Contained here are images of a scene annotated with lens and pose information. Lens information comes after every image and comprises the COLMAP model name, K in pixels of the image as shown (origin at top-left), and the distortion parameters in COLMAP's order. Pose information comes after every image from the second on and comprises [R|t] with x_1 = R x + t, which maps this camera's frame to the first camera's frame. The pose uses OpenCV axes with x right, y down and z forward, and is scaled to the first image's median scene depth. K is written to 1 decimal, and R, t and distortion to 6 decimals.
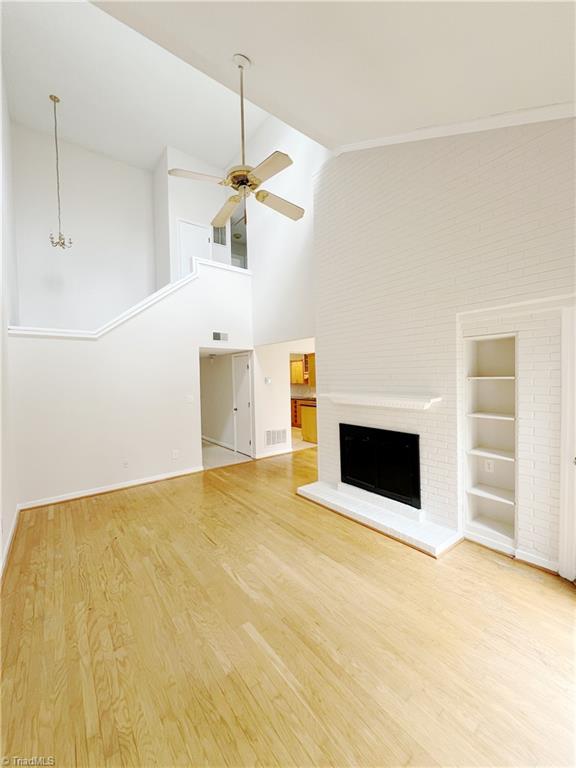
lens RADIAL K [[308.3, 0, 287.4], [0, 308.3, 384.7], [0, 0, 1]] dist [0.001528, 0.000466]
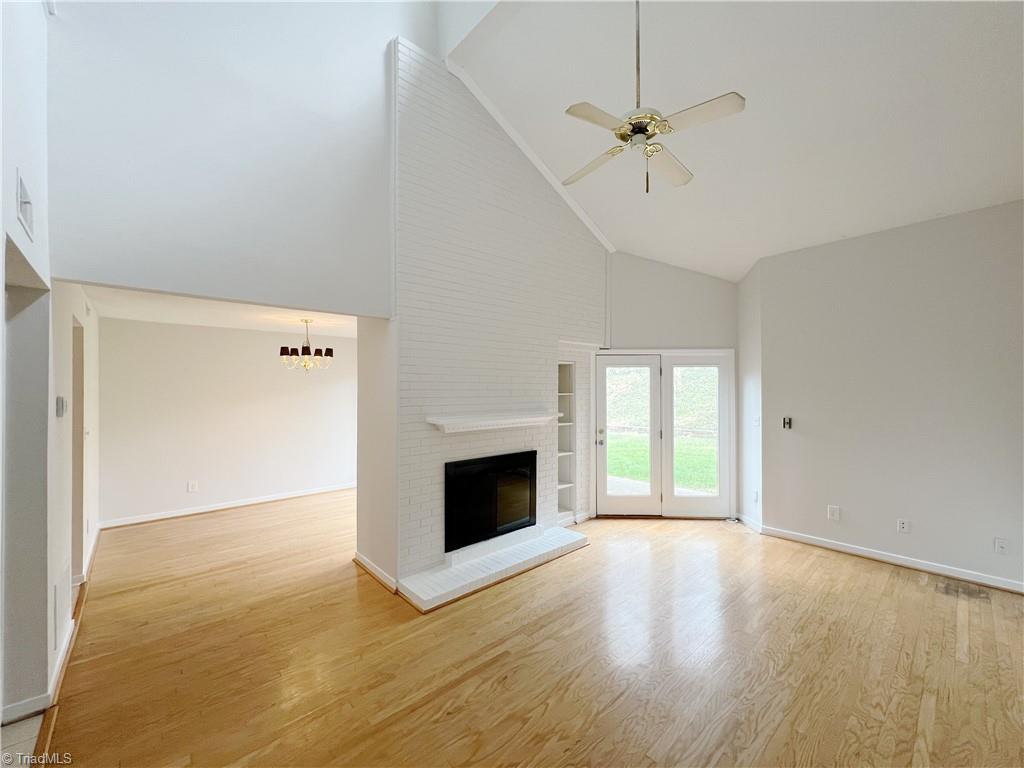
lens RADIAL K [[411.0, 0, 513.4], [0, 411.0, 386.1], [0, 0, 1]] dist [0.001528, 0.000466]
pose [[-0.086077, 0.024981, 0.995975, -0.779142], [0.028296, 0.999344, -0.022620, -0.016750], [-0.995887, 0.026235, -0.086727, 1.004257]]
